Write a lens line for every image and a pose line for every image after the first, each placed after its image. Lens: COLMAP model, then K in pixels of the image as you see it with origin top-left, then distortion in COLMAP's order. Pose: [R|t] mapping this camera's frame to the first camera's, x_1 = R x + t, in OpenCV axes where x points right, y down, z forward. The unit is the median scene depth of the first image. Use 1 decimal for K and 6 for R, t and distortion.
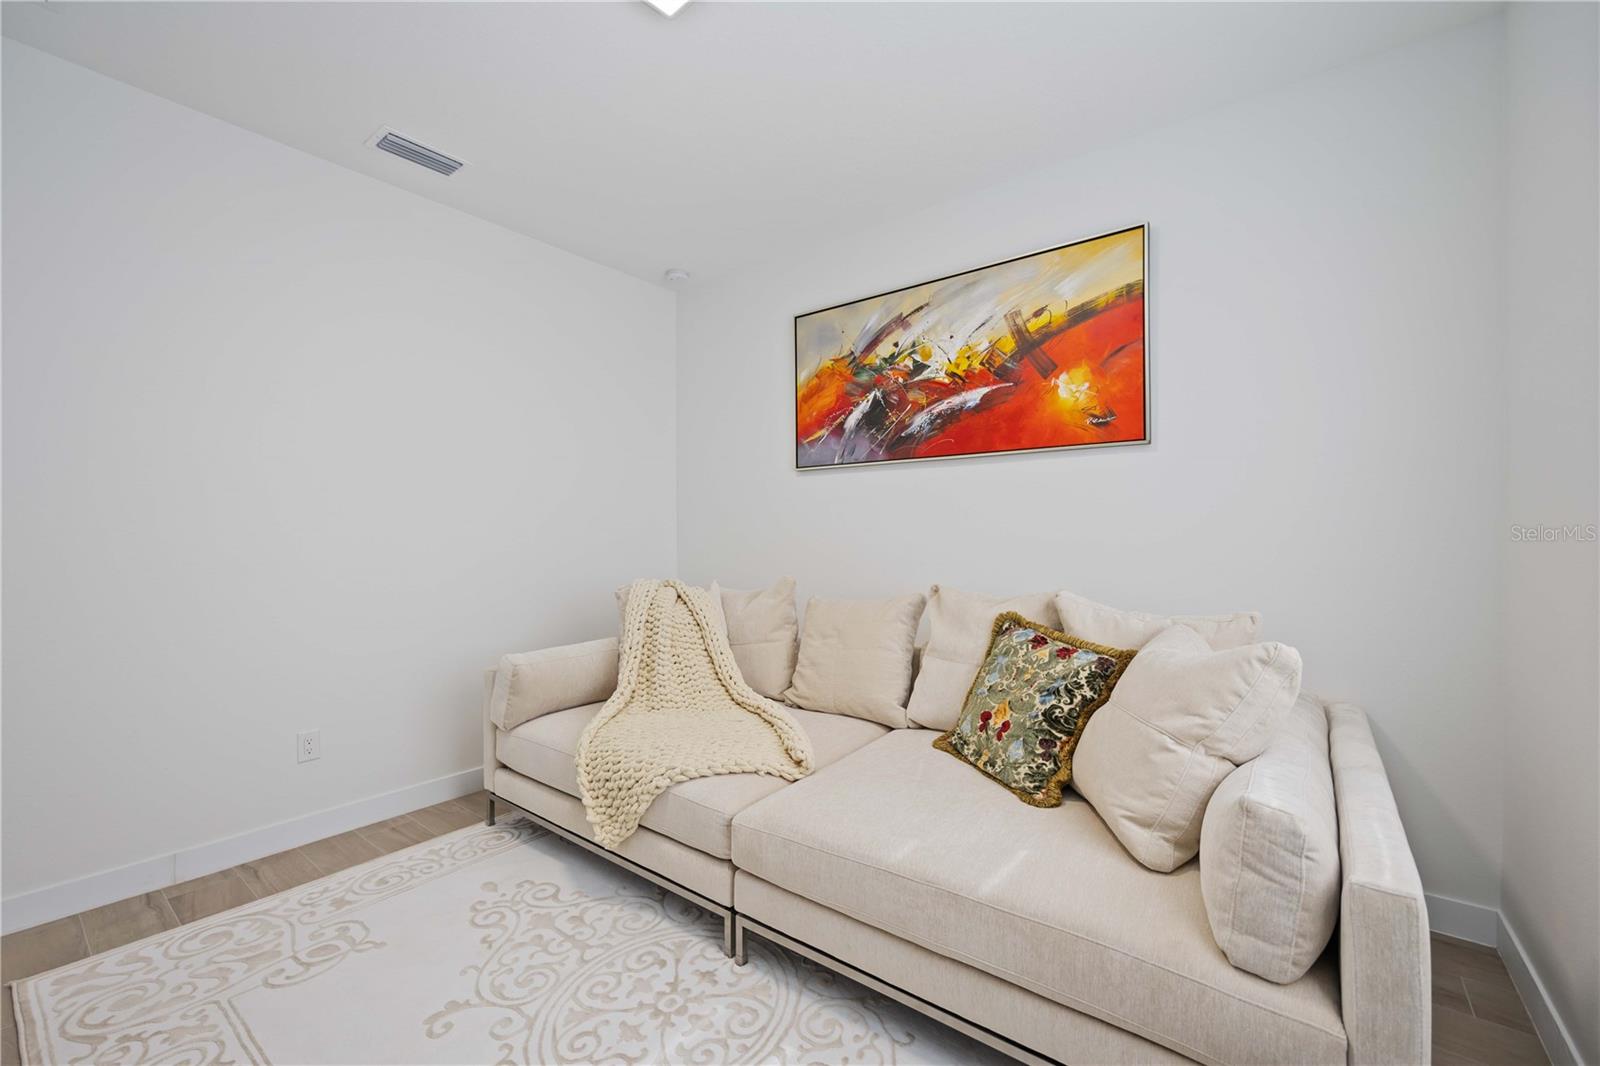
lens RADIAL K [[649.5, 0, 784.9], [0, 649.5, 535.0], [0, 0, 1]] dist [0.001404, 0.000272]
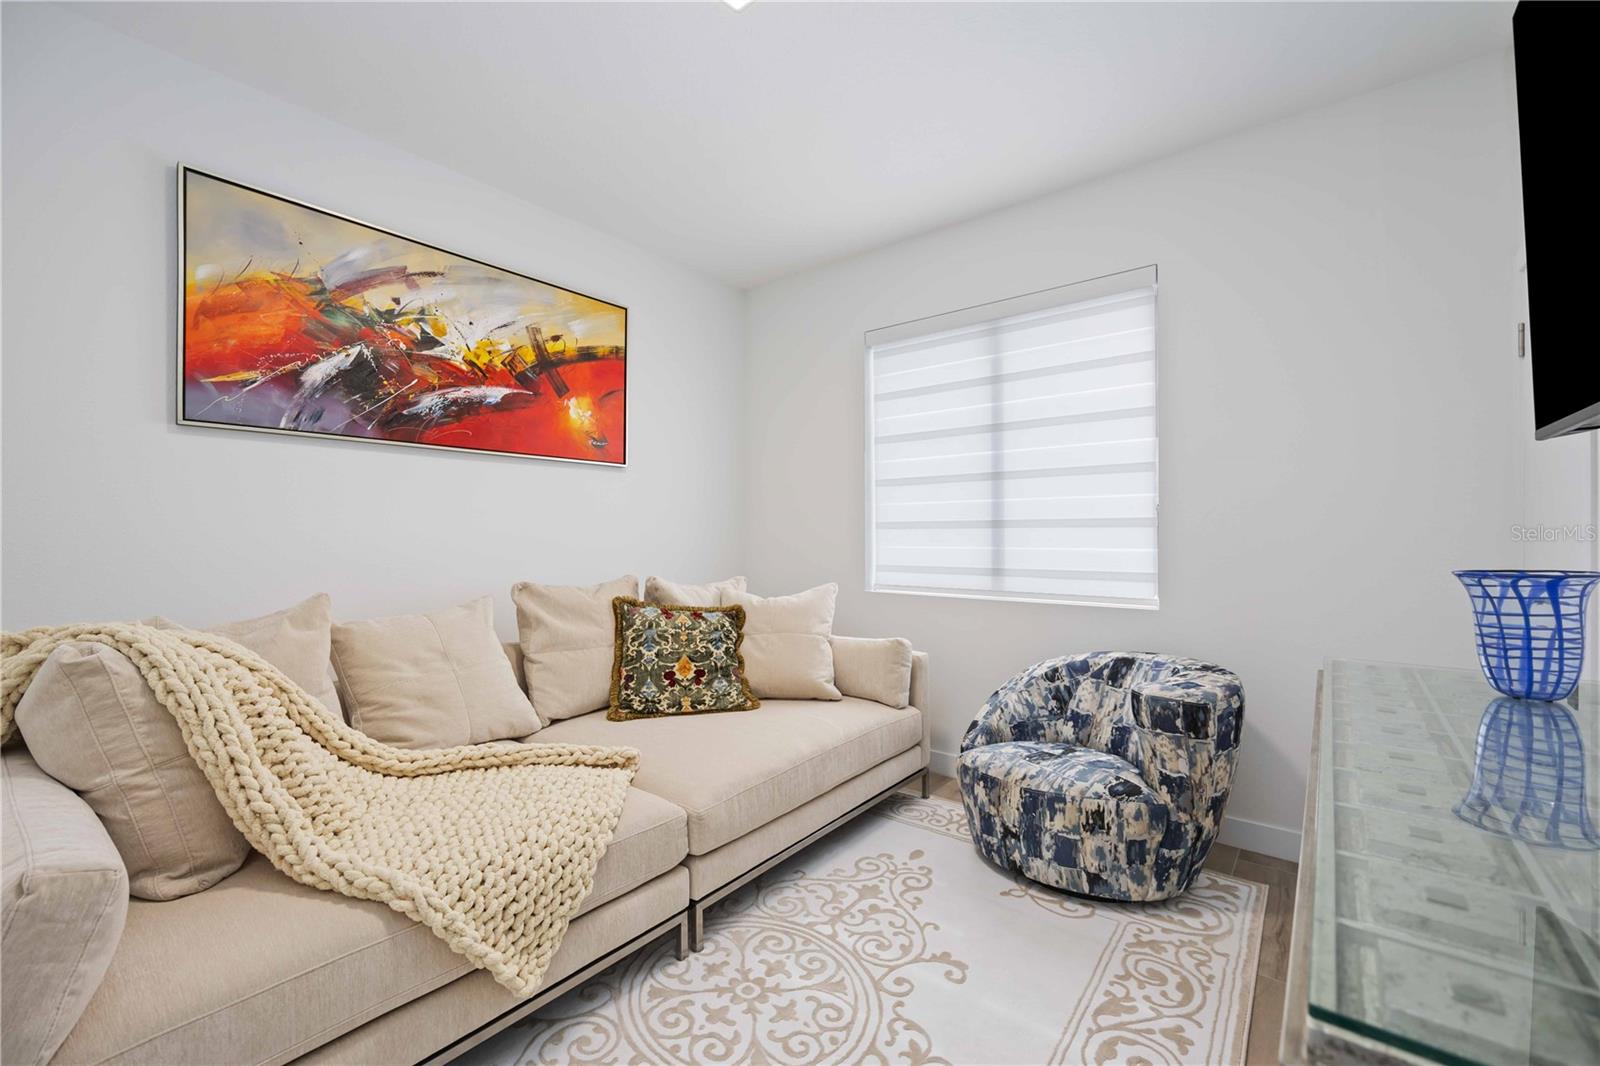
lens RADIAL K [[649.5, 0, 784.9], [0, 649.5, 535.0], [0, 0, 1]] dist [0.001404, 0.000272]
pose [[0.033182, -0.000262, 0.999449, -0.661558], [-0.001691, 0.999999, 0.000318, 0.001812], [-0.999448, -0.001701, 0.033181, 0.503359]]
